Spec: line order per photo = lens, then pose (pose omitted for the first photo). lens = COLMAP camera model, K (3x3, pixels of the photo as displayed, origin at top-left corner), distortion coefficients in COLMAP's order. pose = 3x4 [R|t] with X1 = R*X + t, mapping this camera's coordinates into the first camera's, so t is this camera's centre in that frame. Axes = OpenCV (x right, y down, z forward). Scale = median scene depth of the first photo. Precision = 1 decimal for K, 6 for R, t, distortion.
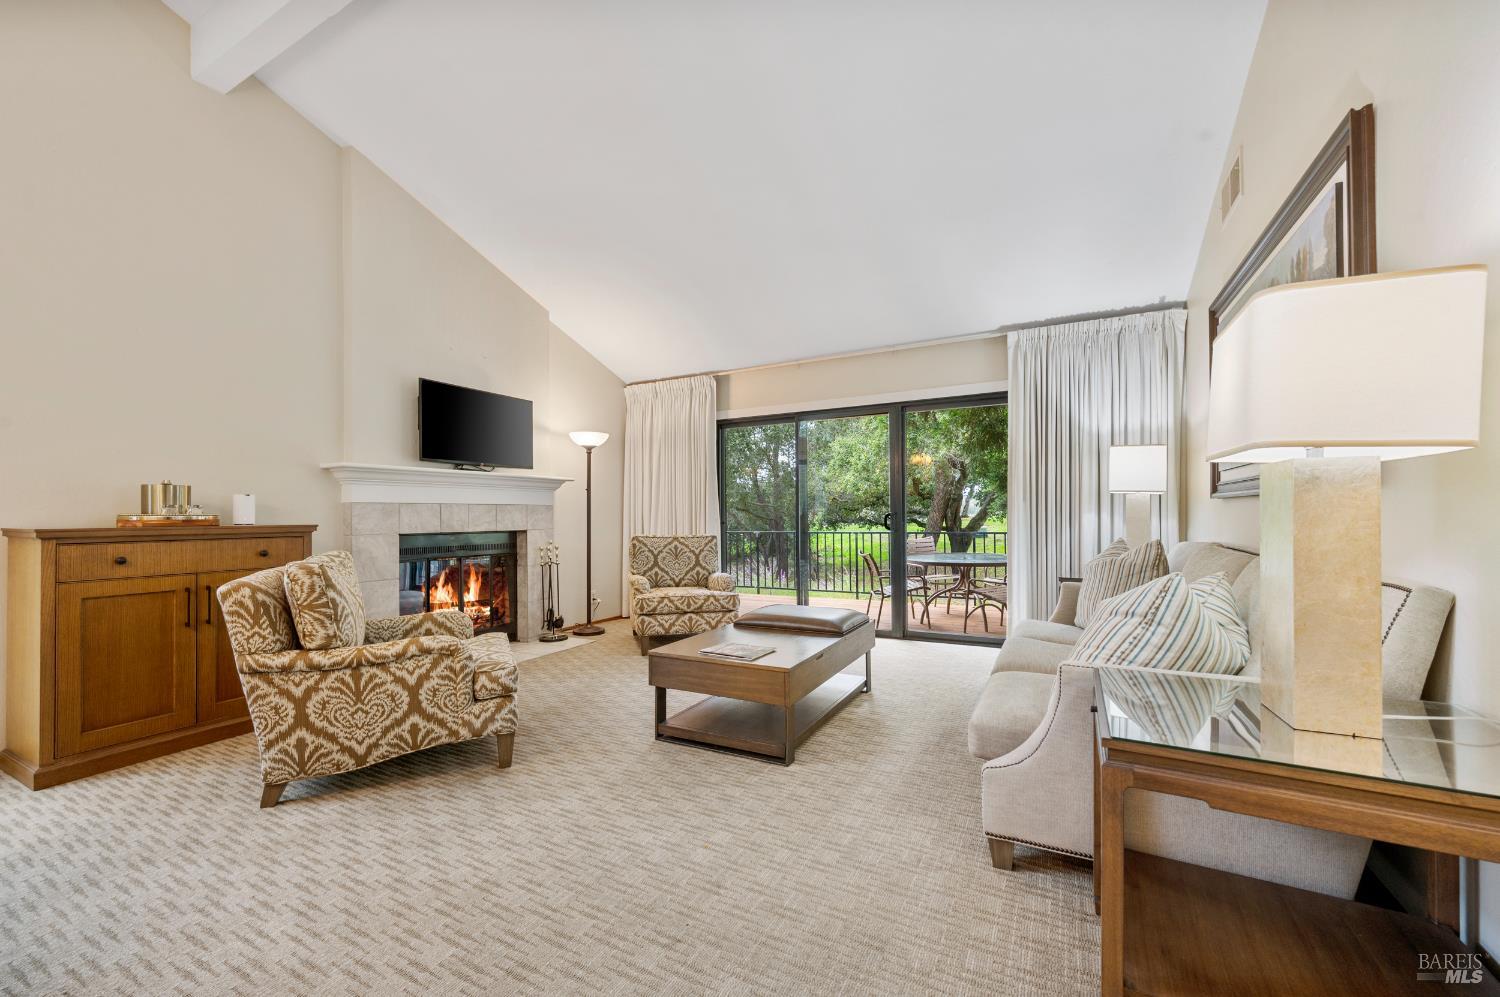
lens RADIAL K [[587.5, 0, 758.9], [0, 587.5, 506.8], [0, 0, 1]] dist [-0.000248, -0.000038]
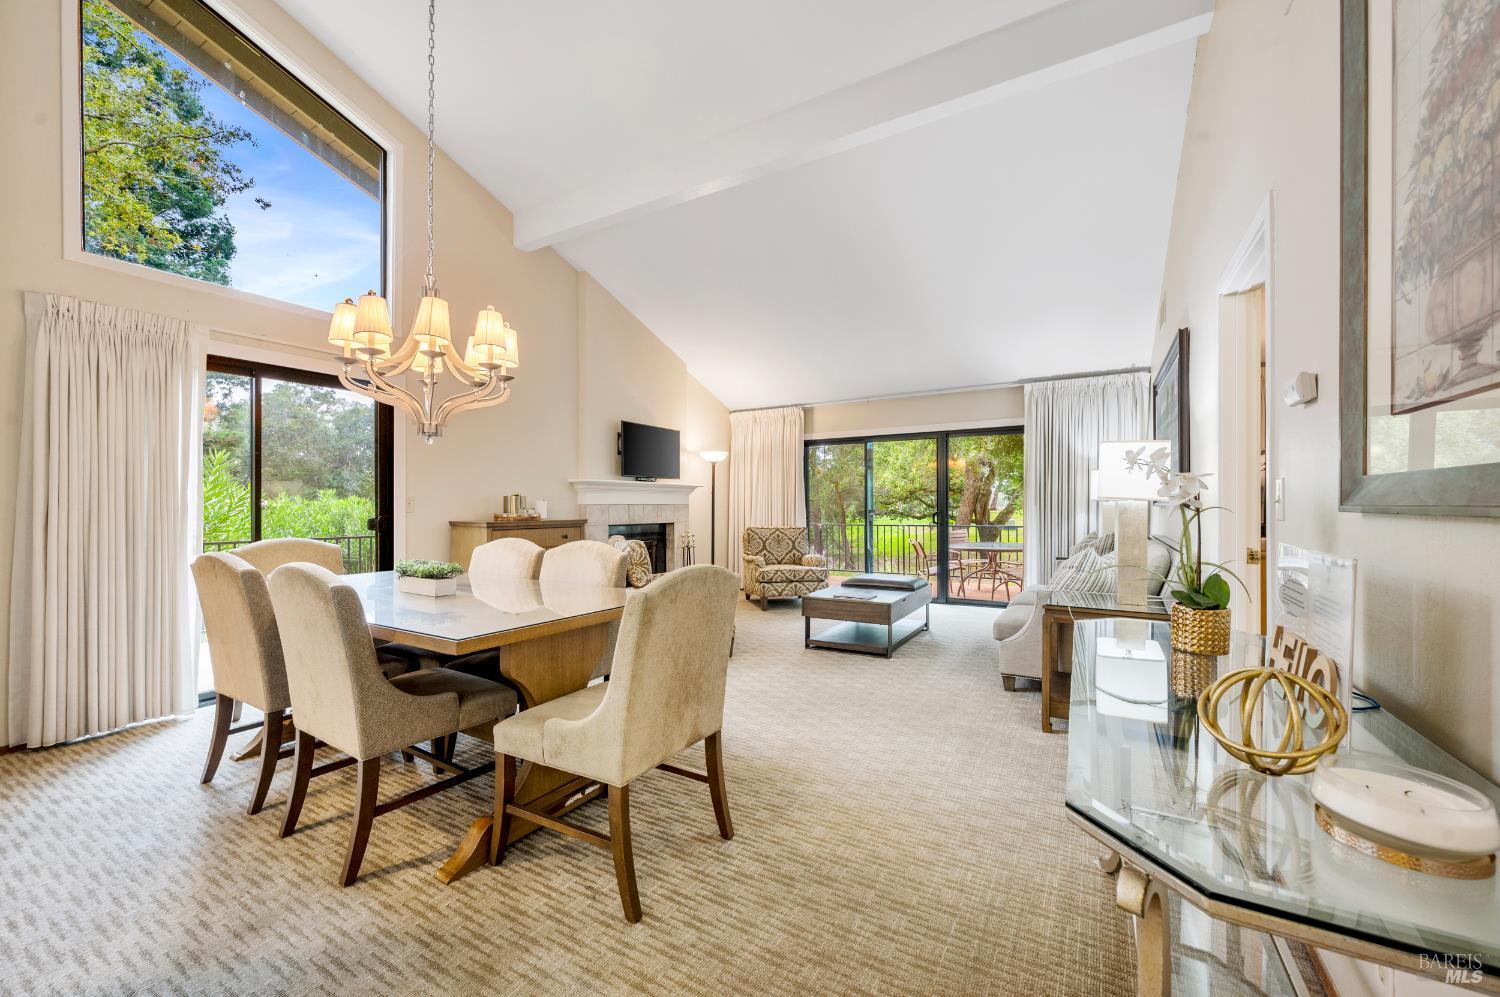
lens RADIAL K [[603.5, 0, 750.0], [0, 603.5, 498.5], [0, 0, 1]] dist [0.000755, -0.000058]
pose [[0.998902, 0.004900, -0.046597, -0.145294], [-0.004770, 0.999984, 0.002902, -0.022347], [0.046610, -0.002677, 0.998910, -0.421930]]
